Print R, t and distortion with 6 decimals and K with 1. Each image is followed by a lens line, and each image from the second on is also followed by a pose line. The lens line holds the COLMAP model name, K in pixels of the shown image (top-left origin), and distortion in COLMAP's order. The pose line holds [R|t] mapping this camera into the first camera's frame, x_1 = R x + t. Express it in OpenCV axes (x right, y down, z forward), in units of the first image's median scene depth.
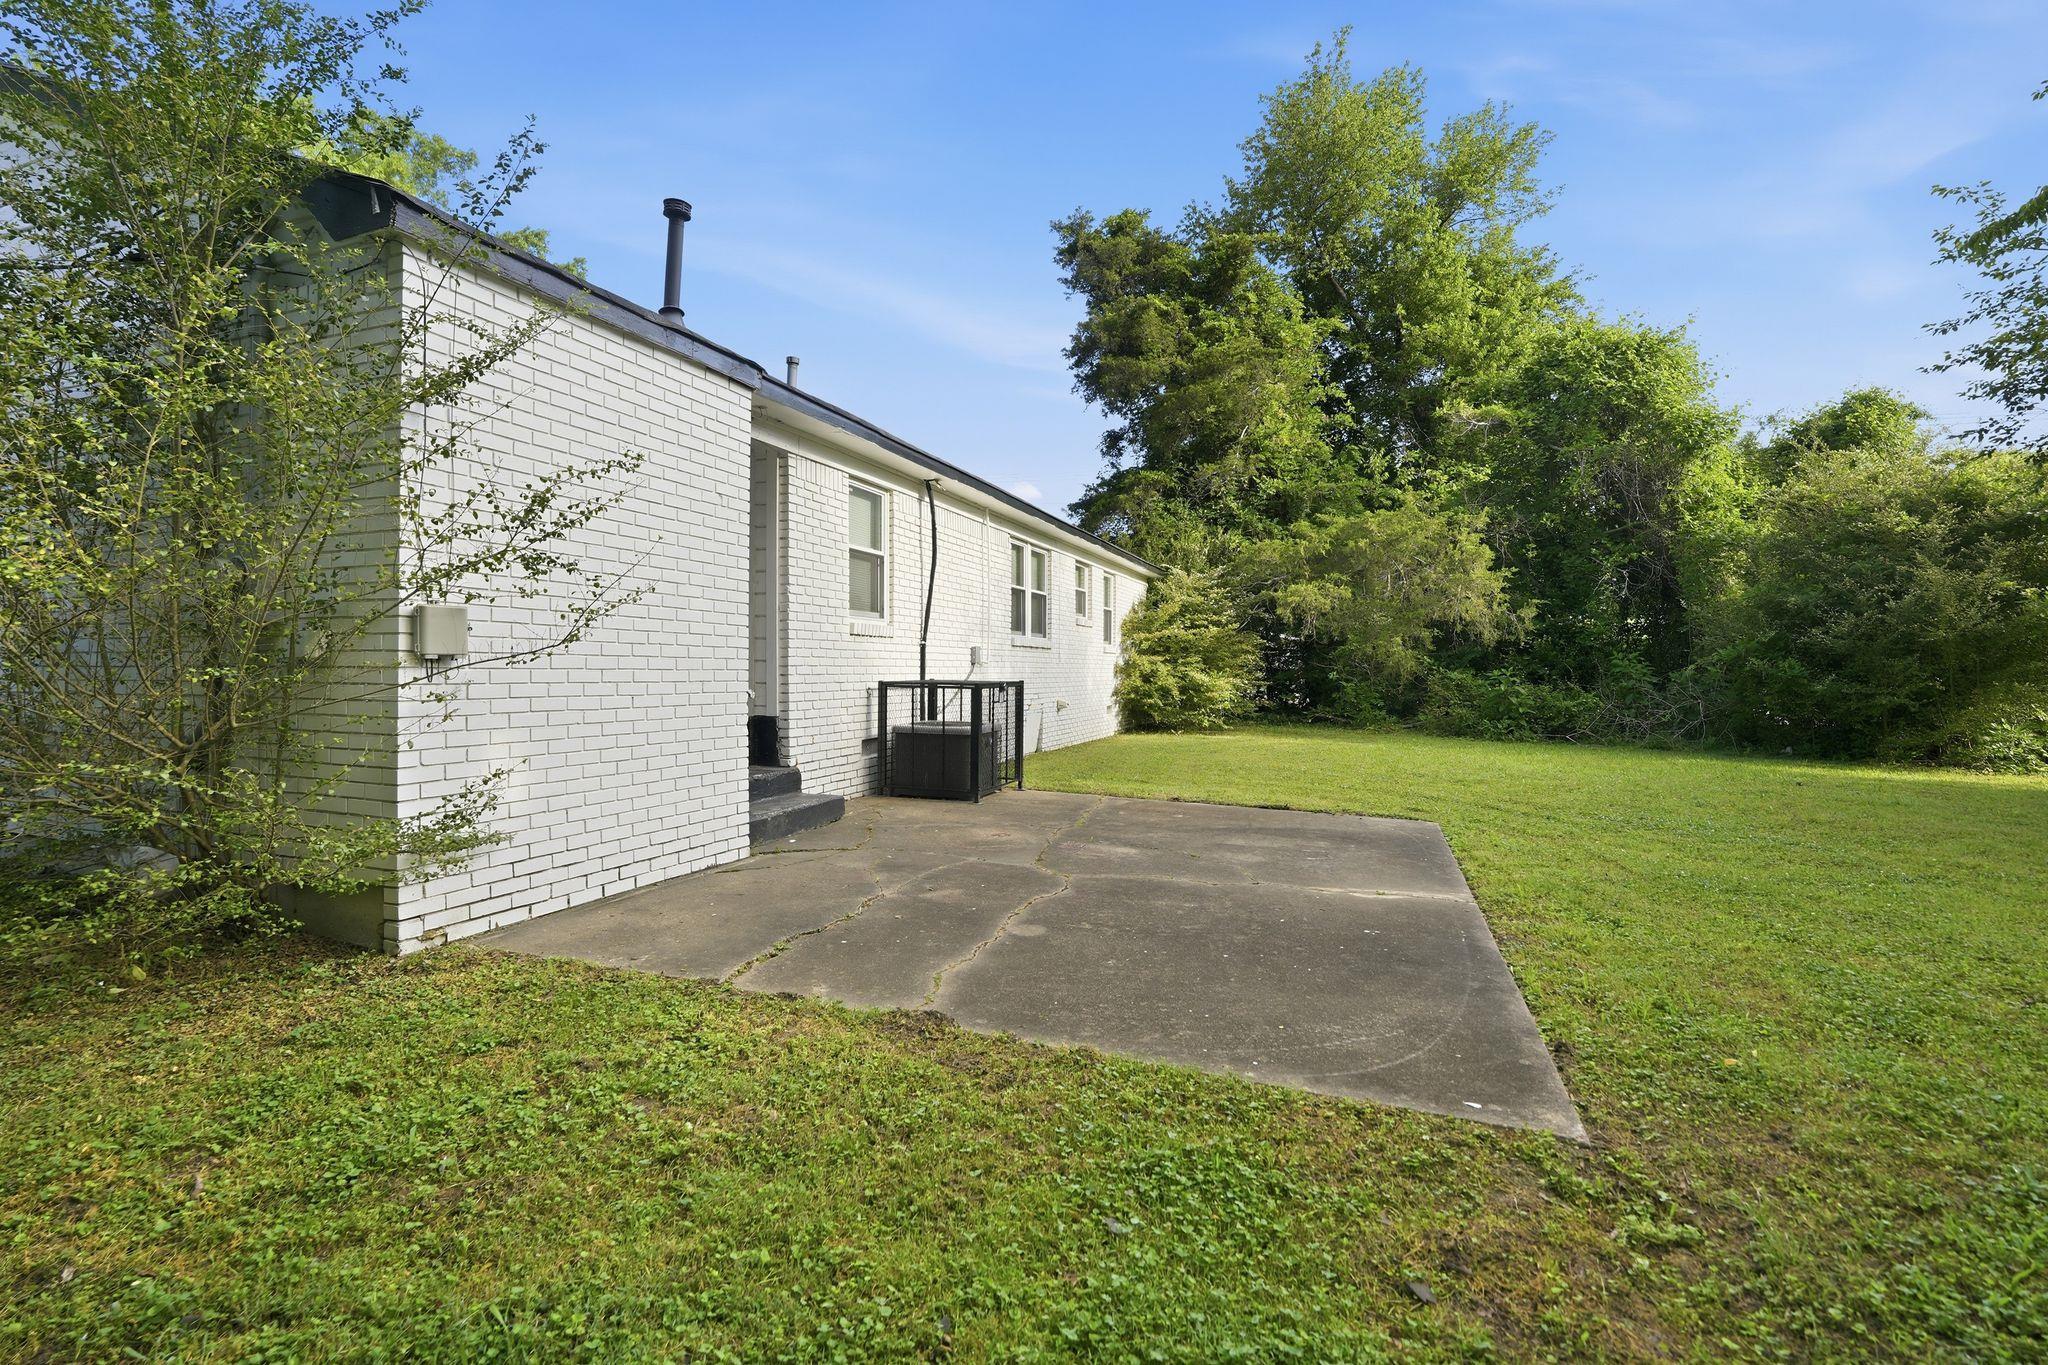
lens RADIAL K [[936.3, 0, 1022.0], [0, 936.3, 677.5], [0, 0, 1]] dist [-0.021576, -0.000864]
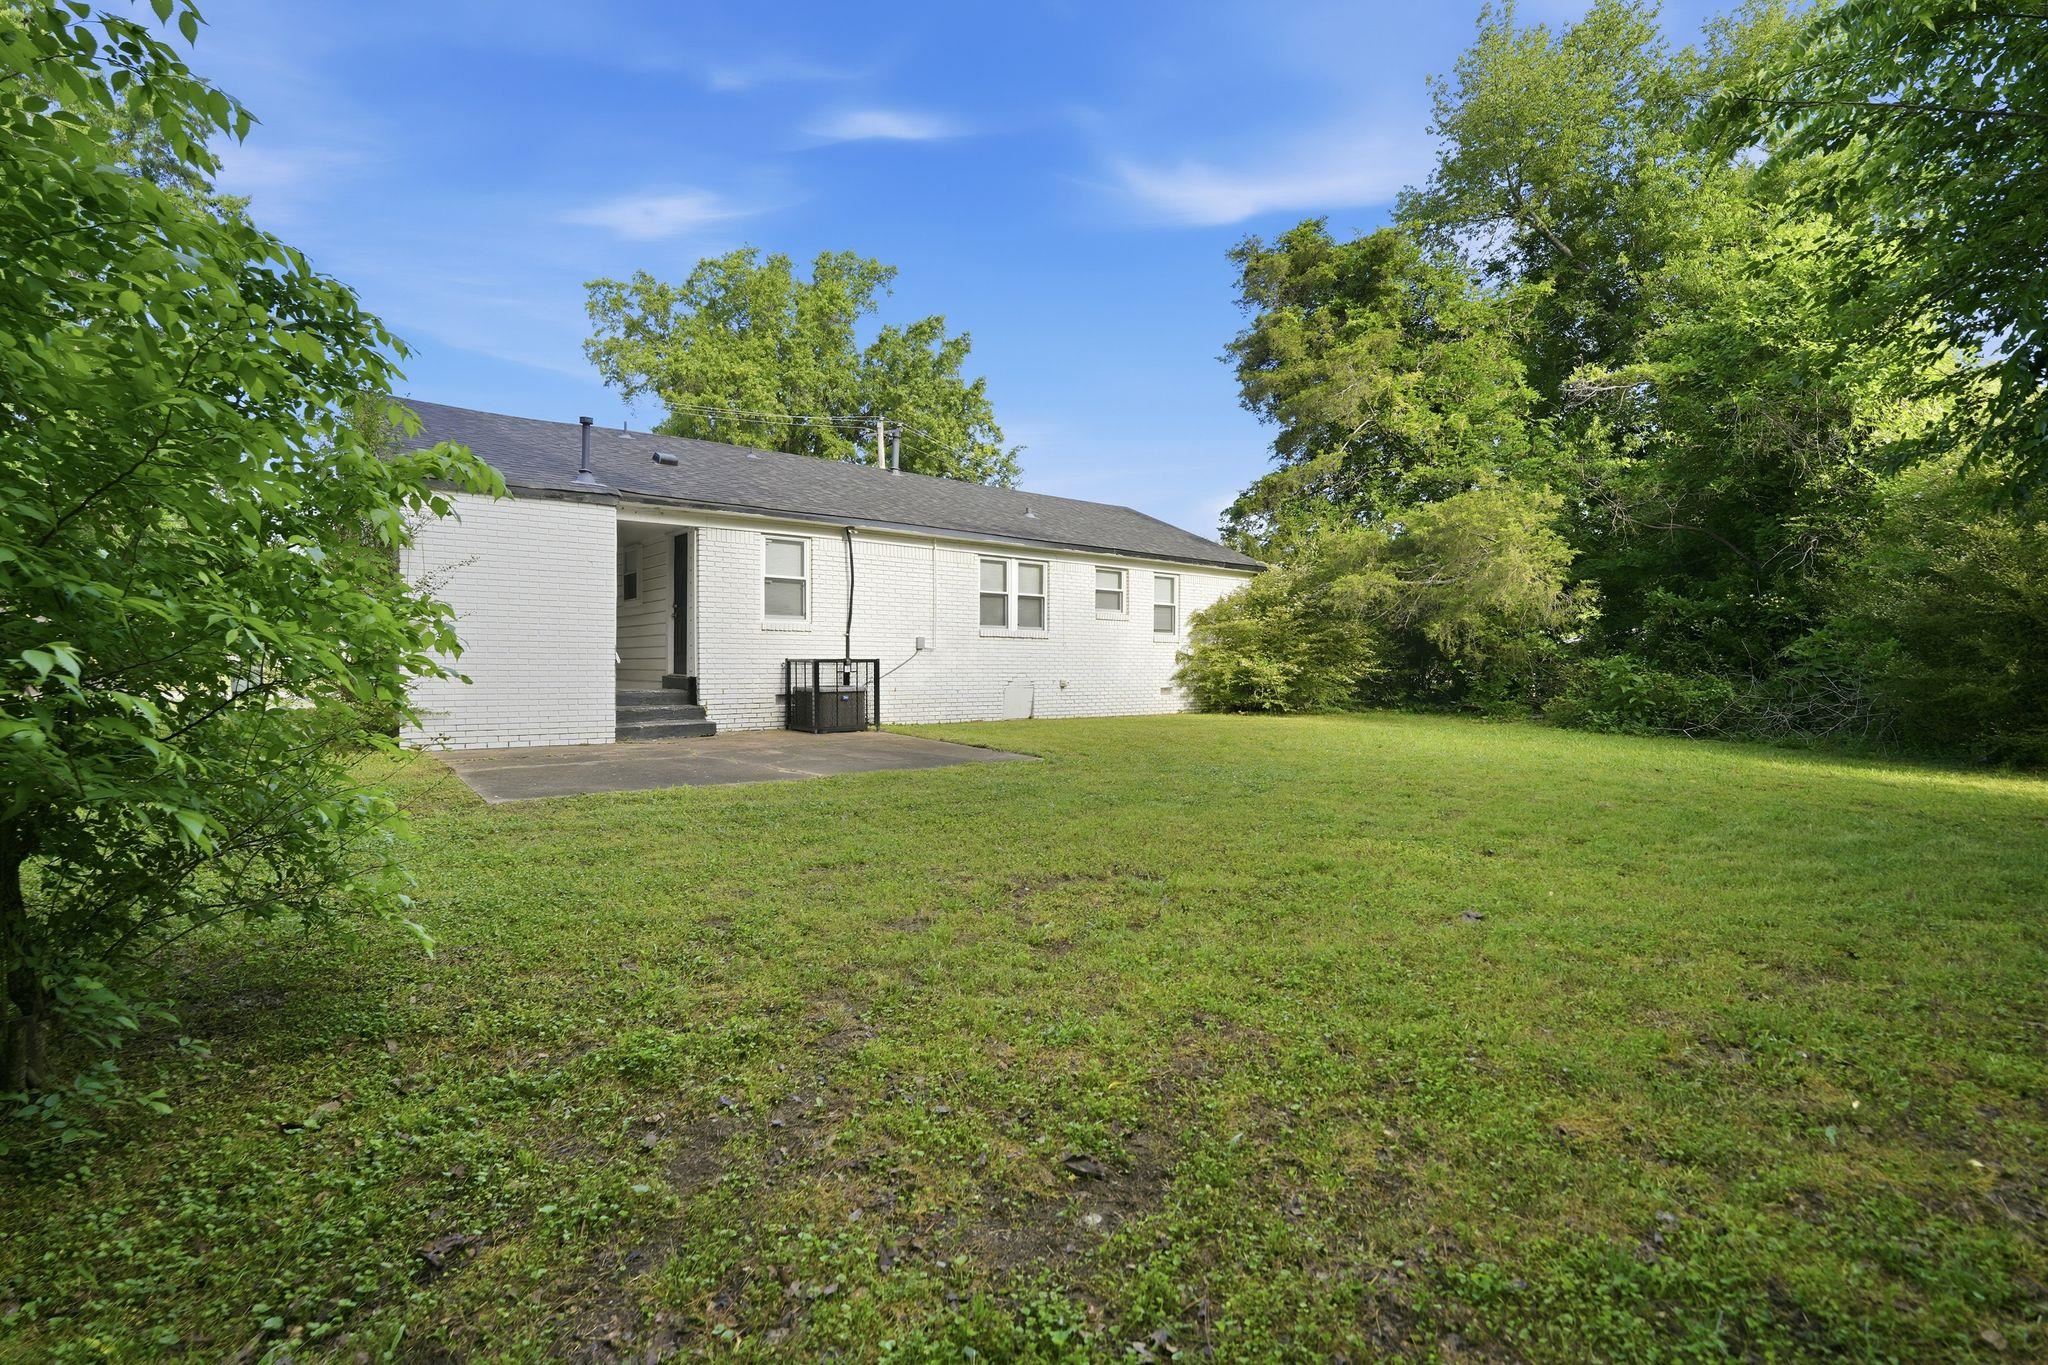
lens RADIAL K [[936.3, 0, 1025.3], [0, 936.3, 678.6], [0, 0, 1]] dist [-0.021576, -0.000864]
pose [[0.863545, 0.007402, -0.504218, 0.909697], [-0.006128, 0.999972, 0.004185, 0.026136], [0.504235, -0.000524, 0.863567, -0.158118]]
